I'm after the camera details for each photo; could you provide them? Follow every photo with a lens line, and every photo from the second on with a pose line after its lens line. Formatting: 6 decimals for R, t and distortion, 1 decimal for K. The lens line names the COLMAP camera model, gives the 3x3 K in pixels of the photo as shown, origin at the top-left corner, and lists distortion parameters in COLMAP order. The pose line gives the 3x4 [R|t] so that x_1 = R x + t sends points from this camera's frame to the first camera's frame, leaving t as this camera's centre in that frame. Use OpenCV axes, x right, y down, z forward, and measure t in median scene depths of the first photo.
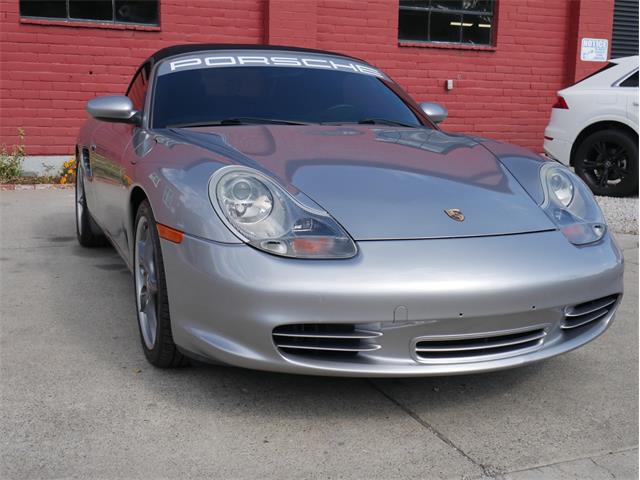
lens RADIAL K [[775.9, 0, 320.0], [0, 775.9, 243.3], [0, 0, 1]] dist [-0.009171, 0.000000]
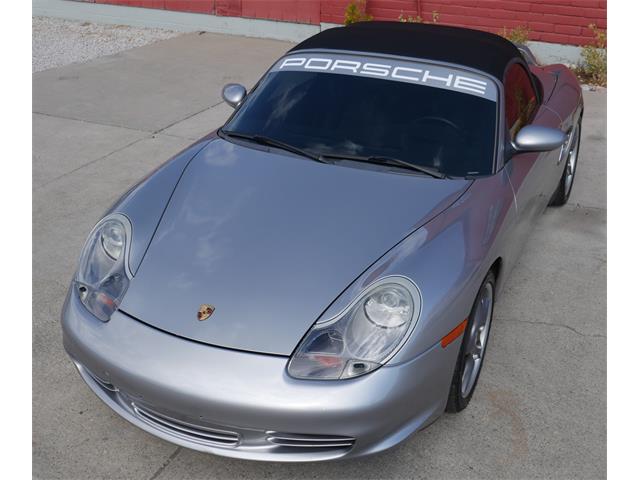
lens RADIAL K [[775.9, 0, 315.8], [0, 775.9, 242.7], [0, 0, 1]] dist [-0.009171, 0.000000]
pose [[0.679440, 0.308850, -0.665562, 0.764114], [-0.124800, 0.942520, 0.309969, -0.382862], [0.723039, -0.127543, 0.678931, 0.260094]]
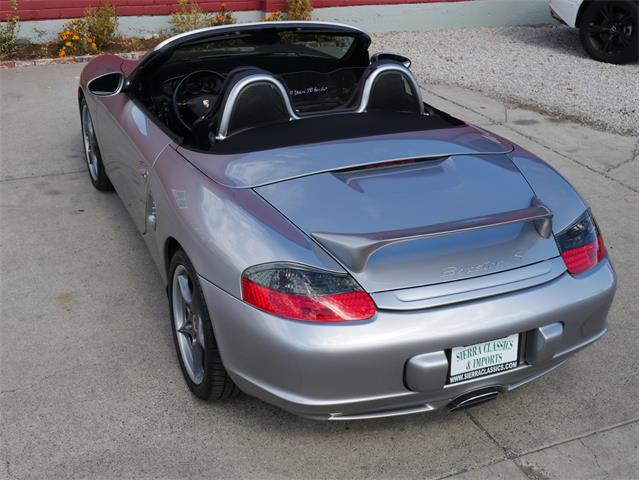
lens RADIAL K [[847.2, 0, 320.6], [0, 847.2, 240.8], [0, 0, 1]] dist [-0.007302, 0.000000]
pose [[0.999190, -0.008277, 0.039384, -0.120682], [-0.002207, 0.965874, 0.259002, -0.315403], [-0.040184, -0.258879, 0.965074, -0.249155]]
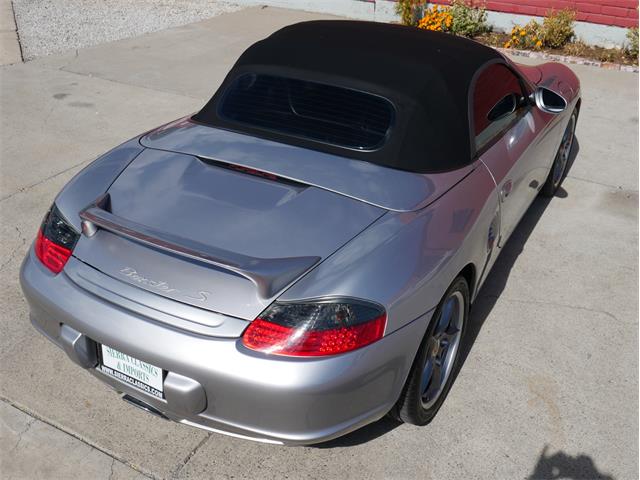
lens RADIAL K [[693.6, 0, 310.0], [0, 693.6, 235.5], [0, 0, 1]] dist [-0.009107, 0.000000]
pose [[0.616344, 0.373700, -0.693158, 0.692064], [-0.137704, 0.917811, 0.372373, -0.390540], [0.775344, -0.134059, 0.617147, 0.320497]]
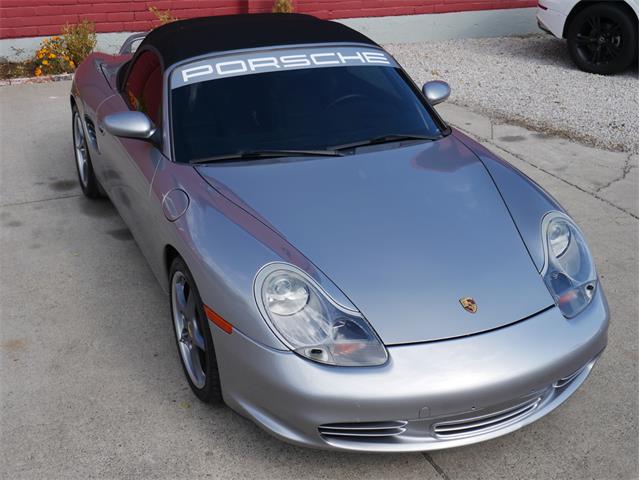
lens RADIAL K [[819.1, 0, 323.7], [0, 819.1, 246.2], [0, 0, 1]] dist [-0.010759, 0.000000]
pose [[0.998838, -0.022149, 0.042792, -0.068088], [0.010099, 0.964598, 0.263530, -0.331109], [-0.047114, -0.262792, 0.963702, -0.104075]]
